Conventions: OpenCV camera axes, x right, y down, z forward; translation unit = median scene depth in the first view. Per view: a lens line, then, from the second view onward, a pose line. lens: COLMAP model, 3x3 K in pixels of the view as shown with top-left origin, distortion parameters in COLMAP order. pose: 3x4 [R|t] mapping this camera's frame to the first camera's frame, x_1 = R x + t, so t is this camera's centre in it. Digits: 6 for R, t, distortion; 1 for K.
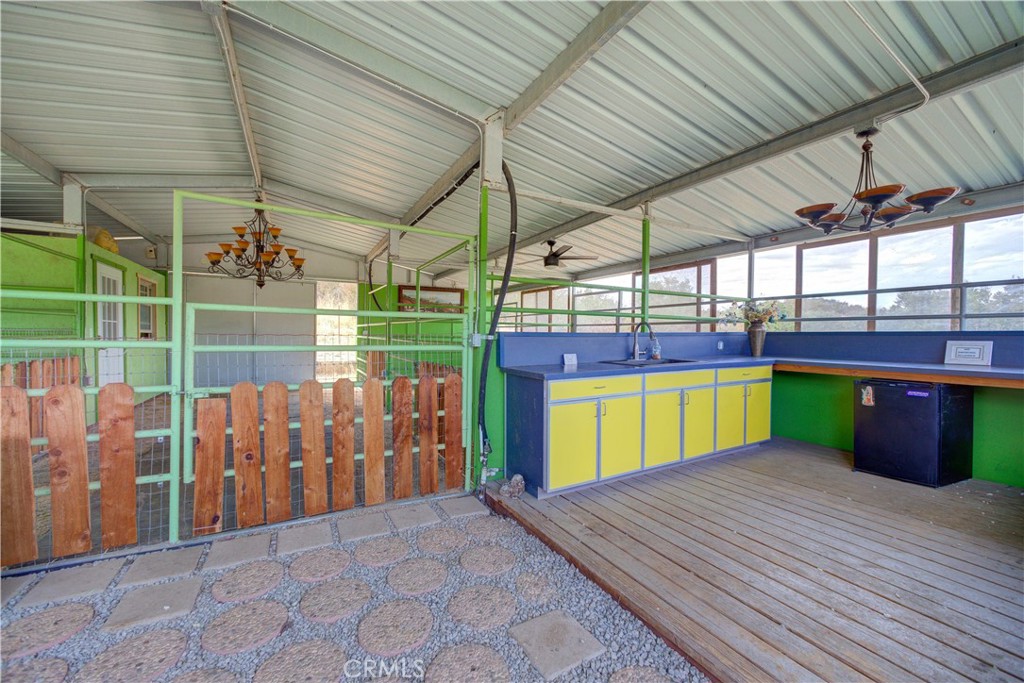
lens RADIAL K [[404.9, 0, 509.5], [0, 404.9, 339.2], [0, 0, 1]] dist [-0.016680, 0.008140]
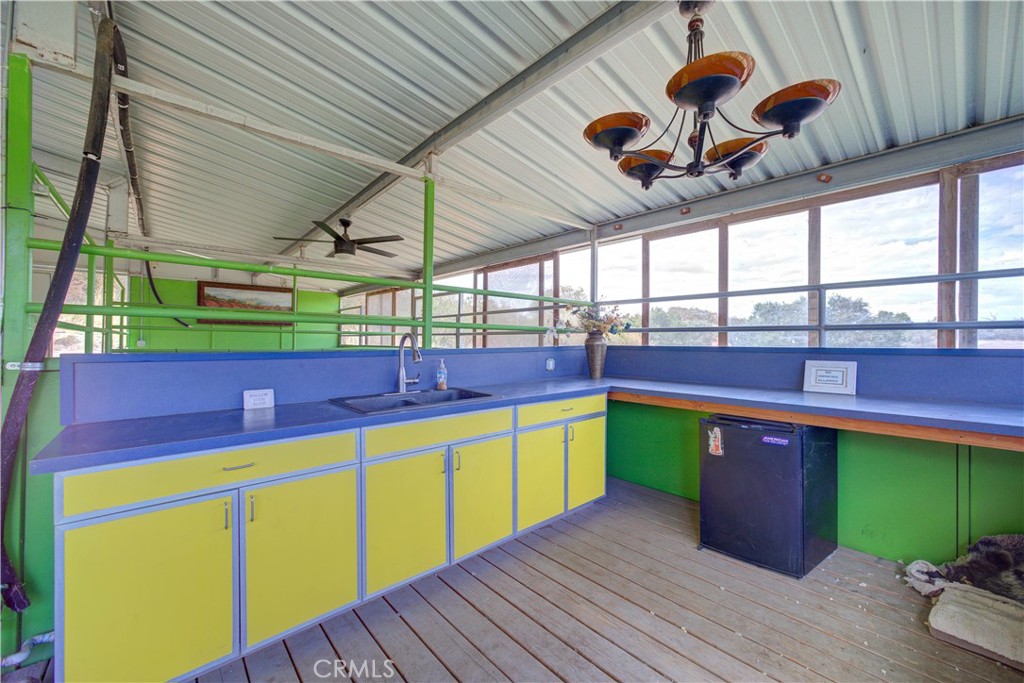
lens RADIAL K [[404.9, 0, 512.0], [0, 404.9, 340.2], [0, 0, 1]] dist [-0.016680, 0.008140]
pose [[0.974632, -0.000191, 0.223815, 0.339081], [0.003708, 0.999876, -0.015295, -0.021050], [-0.223784, 0.015737, 0.974512, 0.341918]]
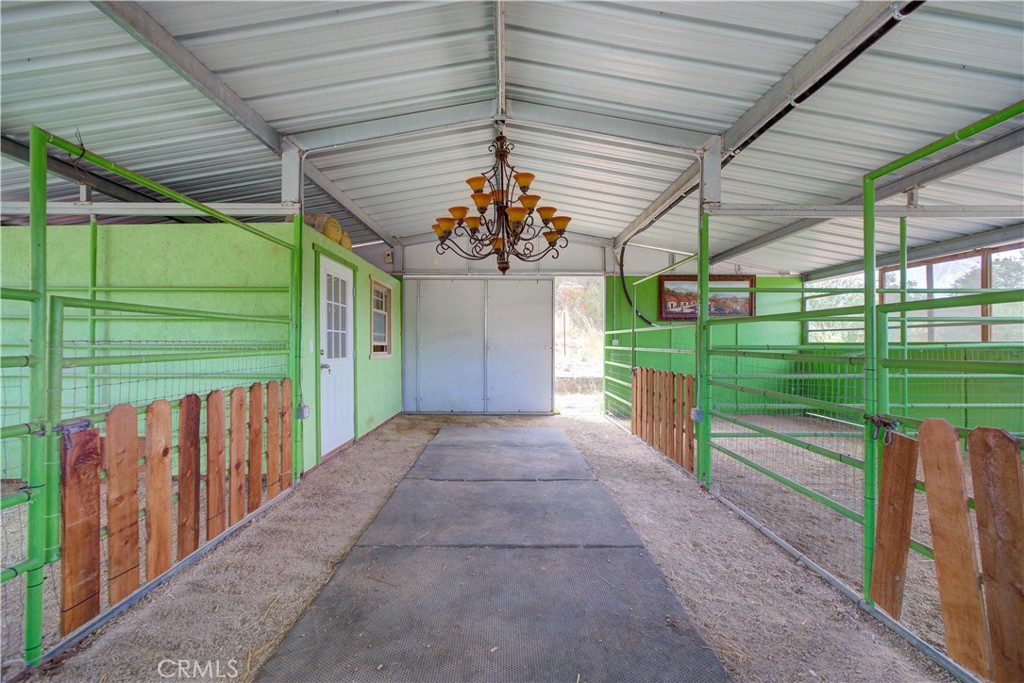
lens RADIAL K [[404.9, 0, 512.1], [0, 404.9, 339.3], [0, 0, 1]] dist [-0.016680, 0.008140]
pose [[0.888093, -0.015408, -0.459406, -0.456440], [0.004782, 0.999694, -0.024285, -0.011467], [0.459640, 0.019370, 0.887894, 0.640025]]
